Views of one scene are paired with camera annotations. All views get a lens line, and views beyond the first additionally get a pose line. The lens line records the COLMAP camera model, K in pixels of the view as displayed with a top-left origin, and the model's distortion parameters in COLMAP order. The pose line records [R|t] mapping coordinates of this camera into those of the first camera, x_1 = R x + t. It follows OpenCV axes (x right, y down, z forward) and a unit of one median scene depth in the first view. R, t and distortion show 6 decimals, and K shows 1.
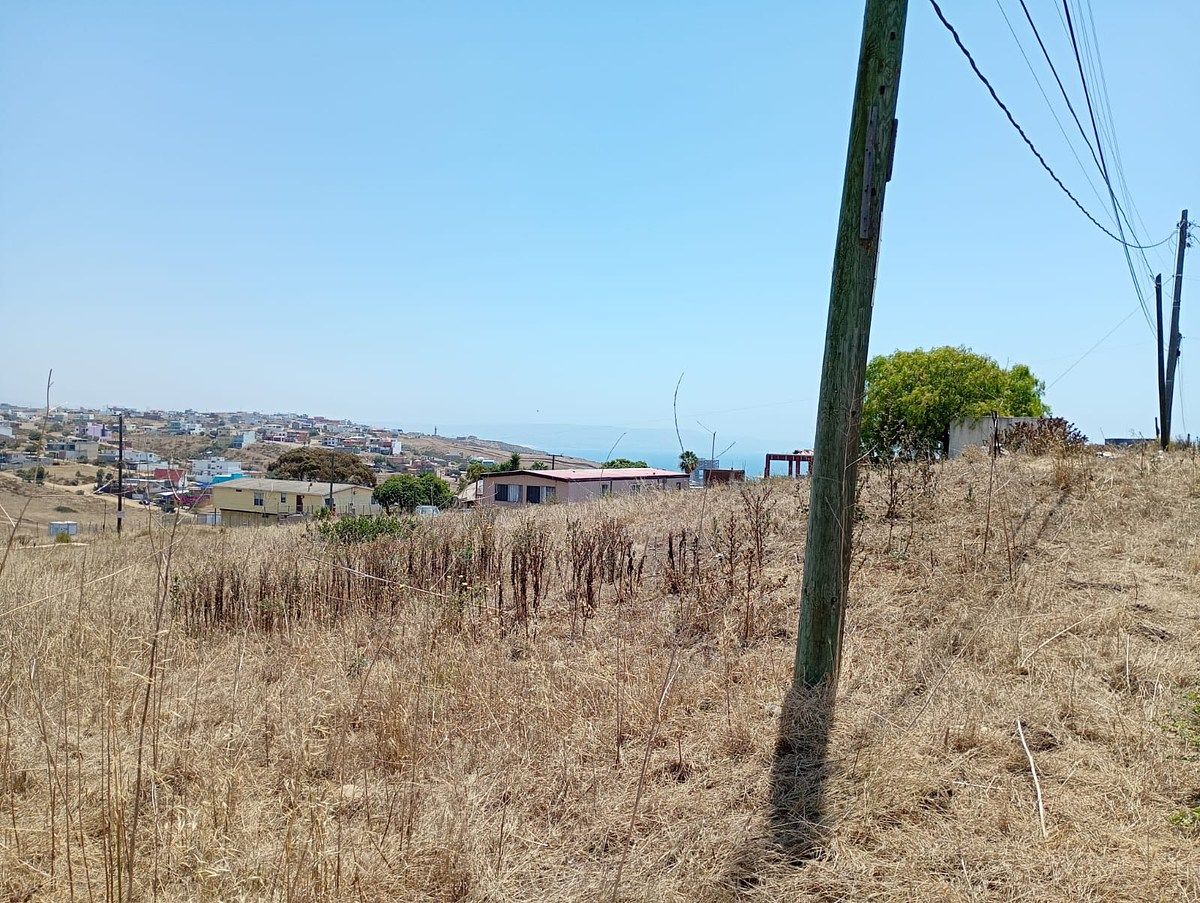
lens RADIAL K [[957.0, 0, 625.7], [0, 957.0, 452.8], [0, 0, 1]] dist [0.026195, -0.000608]
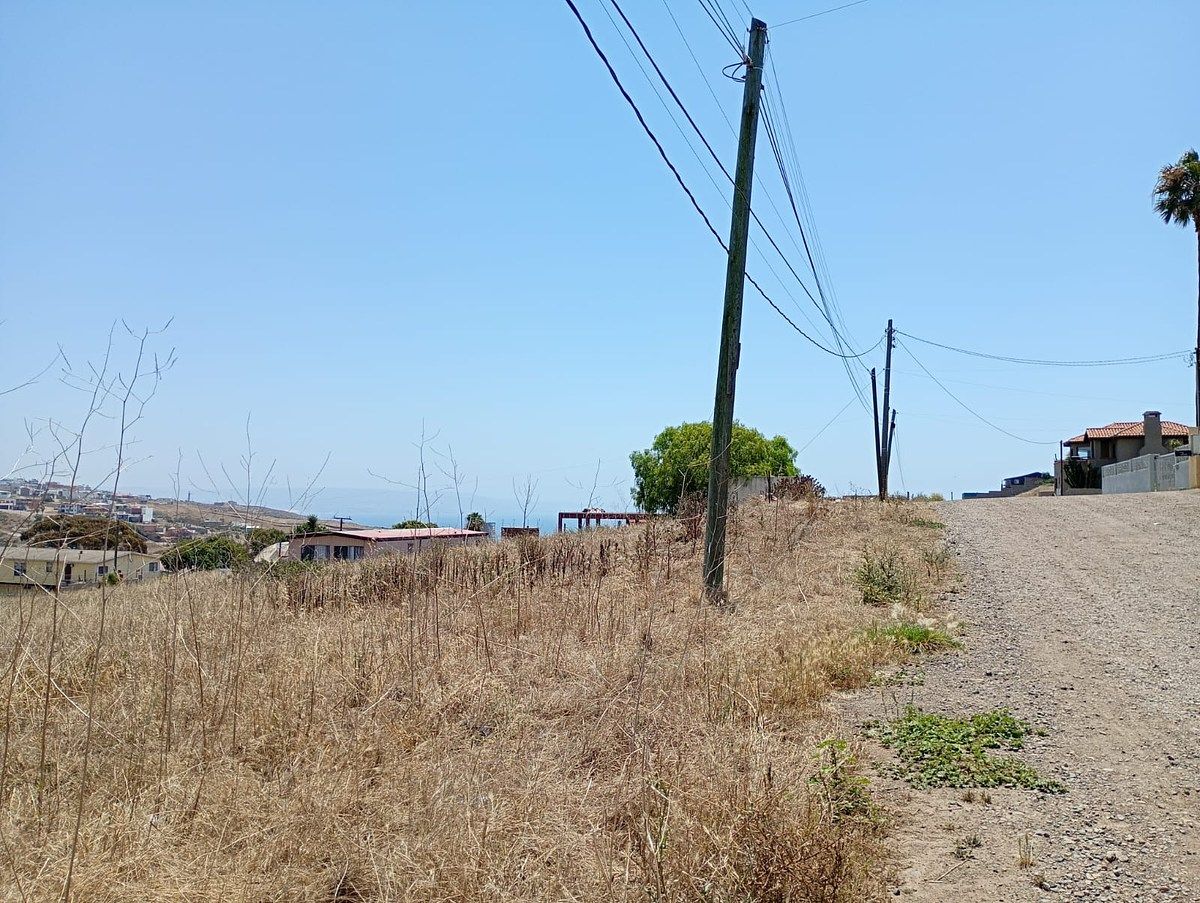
lens RADIAL K [[971.9, 0, 608.5], [0, 971.9, 449.9], [0, 0, 1]] dist [0.045915, -0.048411]
pose [[0.975189, 0.001382, 0.221371, -0.042841], [0.013678, 0.997694, -0.066482, 0.004509], [-0.220953, 0.067861, 0.972921, -0.093151]]
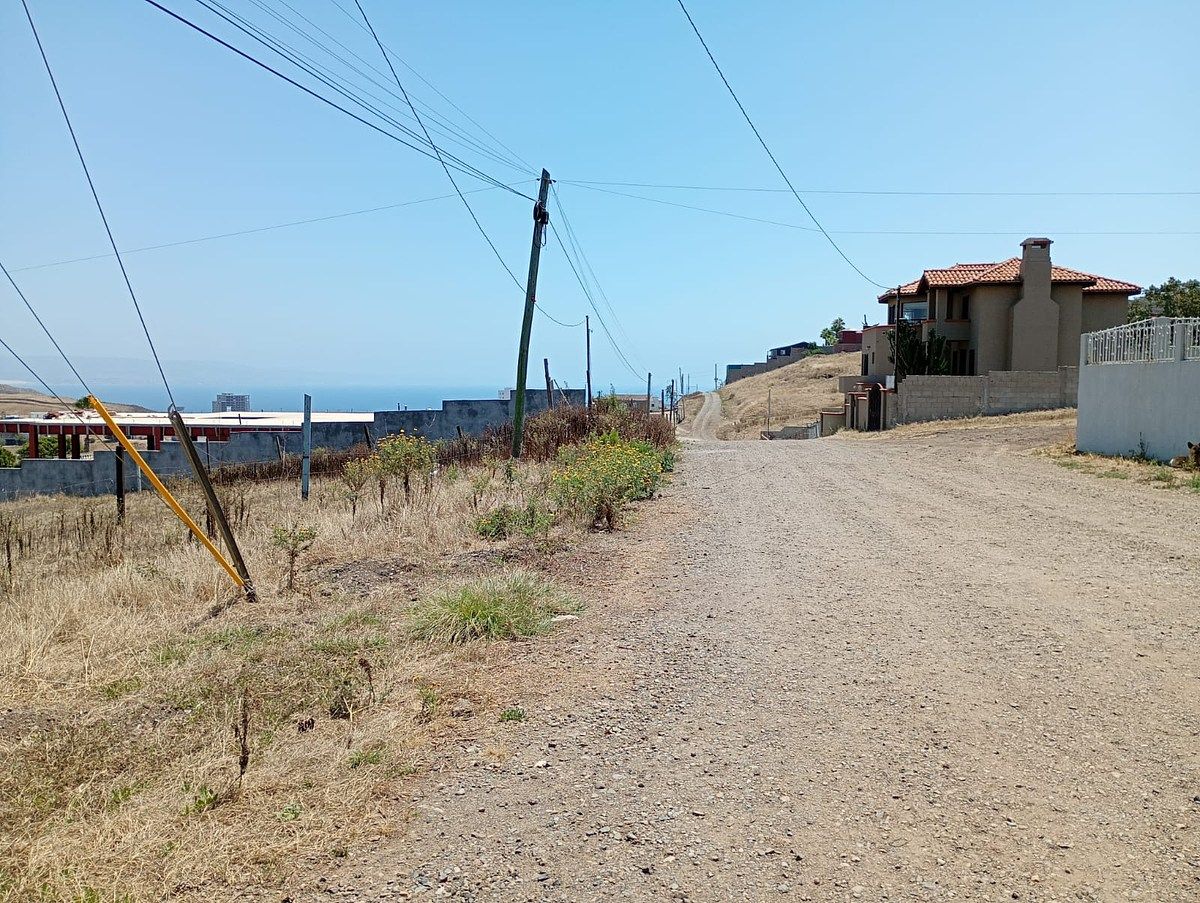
lens RADIAL K [[957.0, 0, 625.7], [0, 957.0, 452.8], [0, 0, 1]] dist [0.026195, -0.000608]
pose [[0.893690, -0.053170, 0.445523, 0.284106], [0.020657, 0.996777, 0.077522, -0.020088], [-0.448209, -0.060077, 0.891908, 0.411177]]
